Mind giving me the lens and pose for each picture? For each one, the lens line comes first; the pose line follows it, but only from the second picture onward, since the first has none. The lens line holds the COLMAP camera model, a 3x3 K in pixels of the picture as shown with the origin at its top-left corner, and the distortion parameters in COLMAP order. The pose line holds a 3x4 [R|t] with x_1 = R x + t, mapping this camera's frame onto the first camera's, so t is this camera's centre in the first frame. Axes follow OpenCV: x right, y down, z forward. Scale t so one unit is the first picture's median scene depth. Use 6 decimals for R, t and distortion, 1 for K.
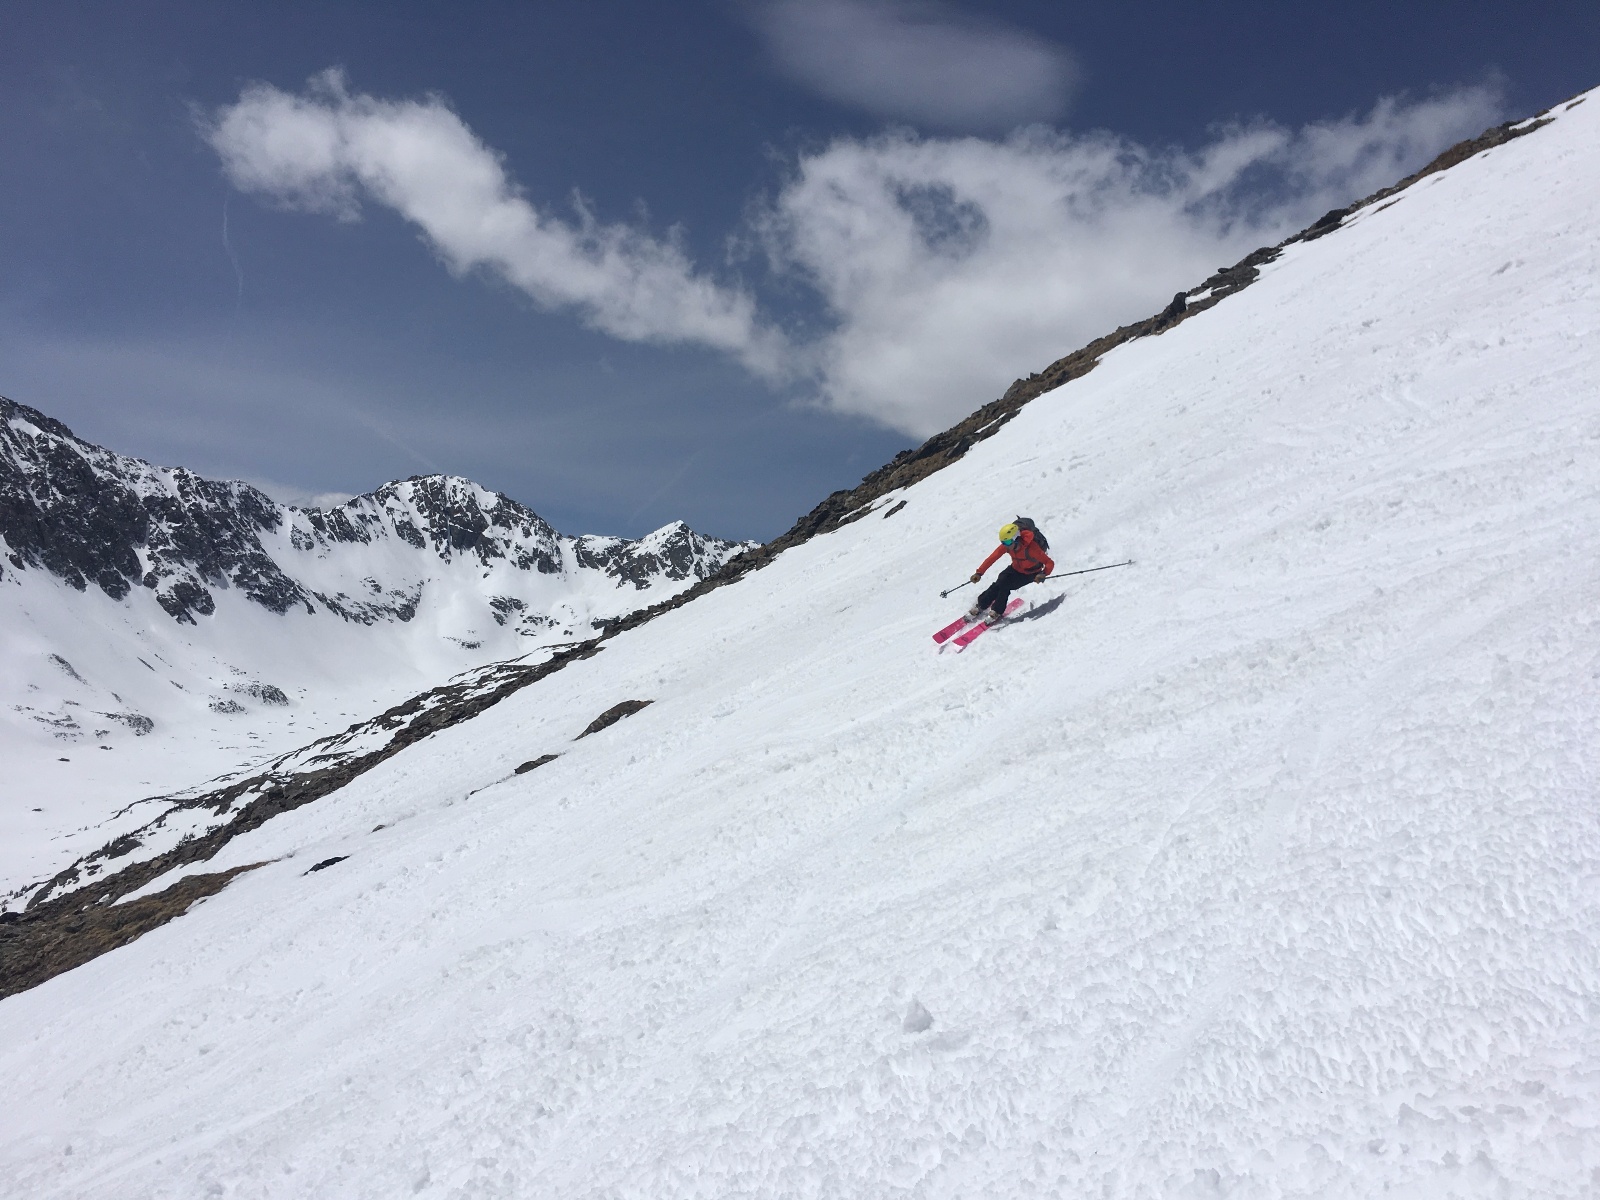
lens RADIAL K [[1340.6, 0, 797.7], [0, 1340.6, 624.7], [0, 0, 1]] dist [0.071534, -0.106840]
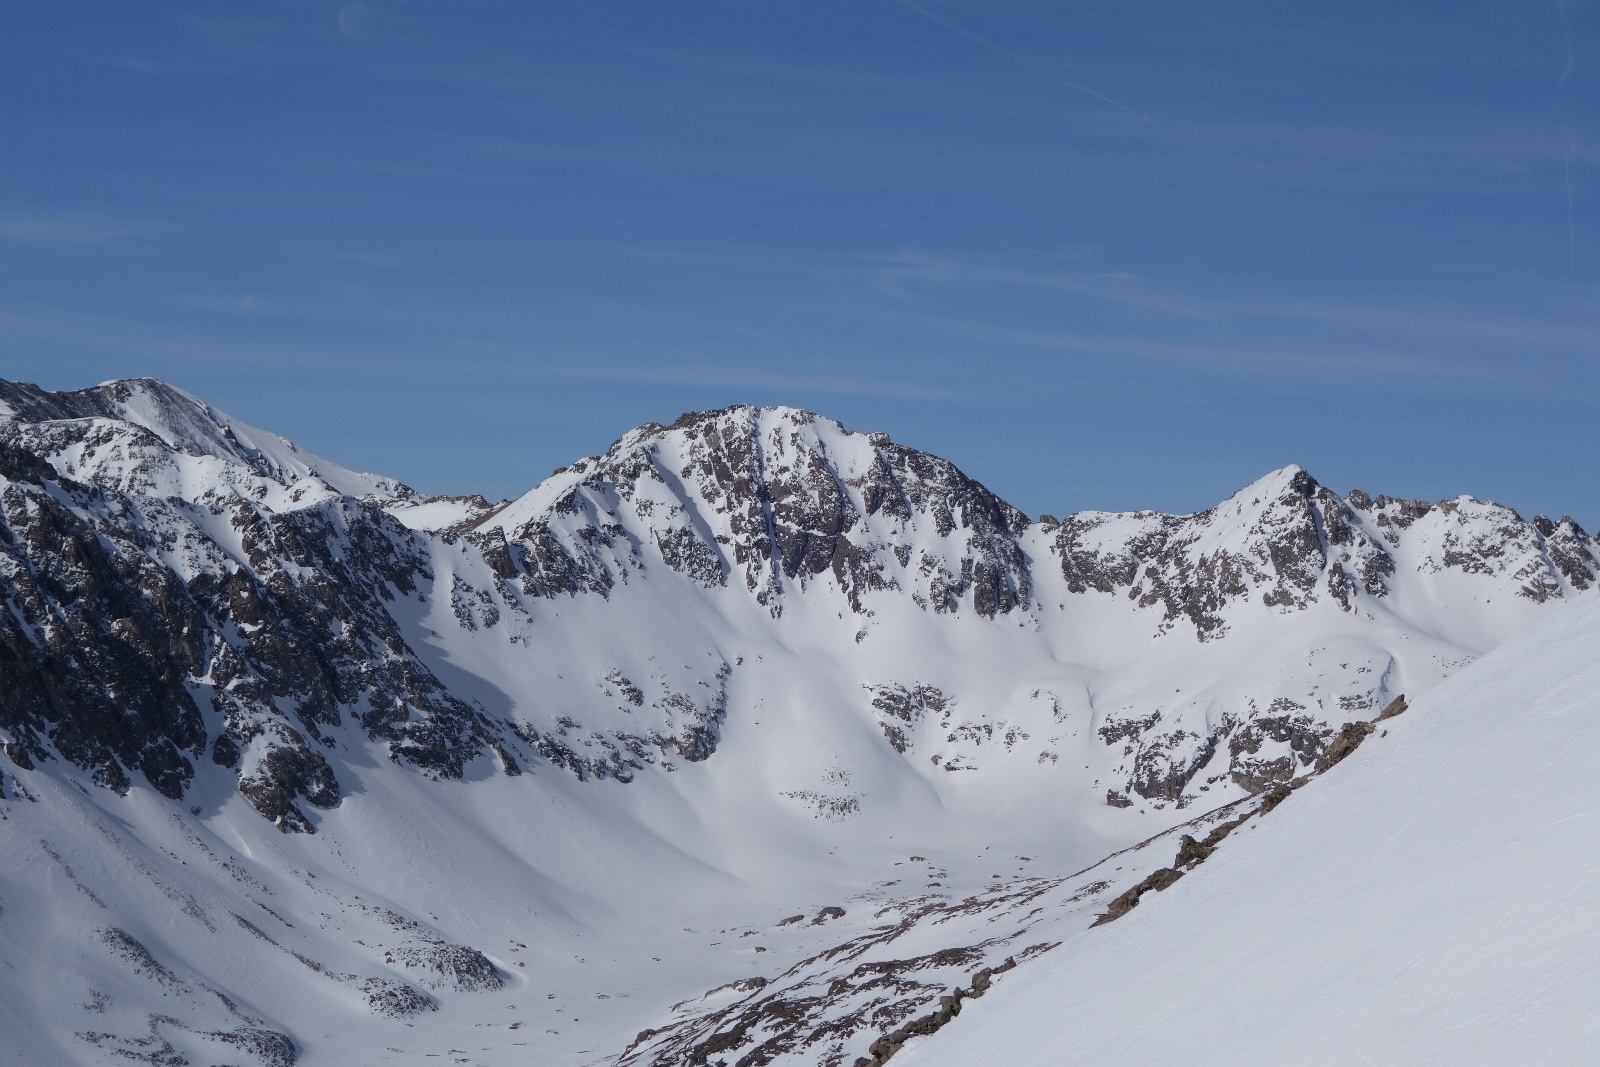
lens RADIAL K [[4325.6, 0, 800.0], [0, 4325.6, 533.5], [0, 0, 1]] dist [-0.015685, 0.857904]
pose [[0.964520, -0.080723, -0.251366, 0.117033], [0.081495, 0.996647, -0.007355, -0.065262], [0.251117, -0.013391, 0.967864, -0.409726]]
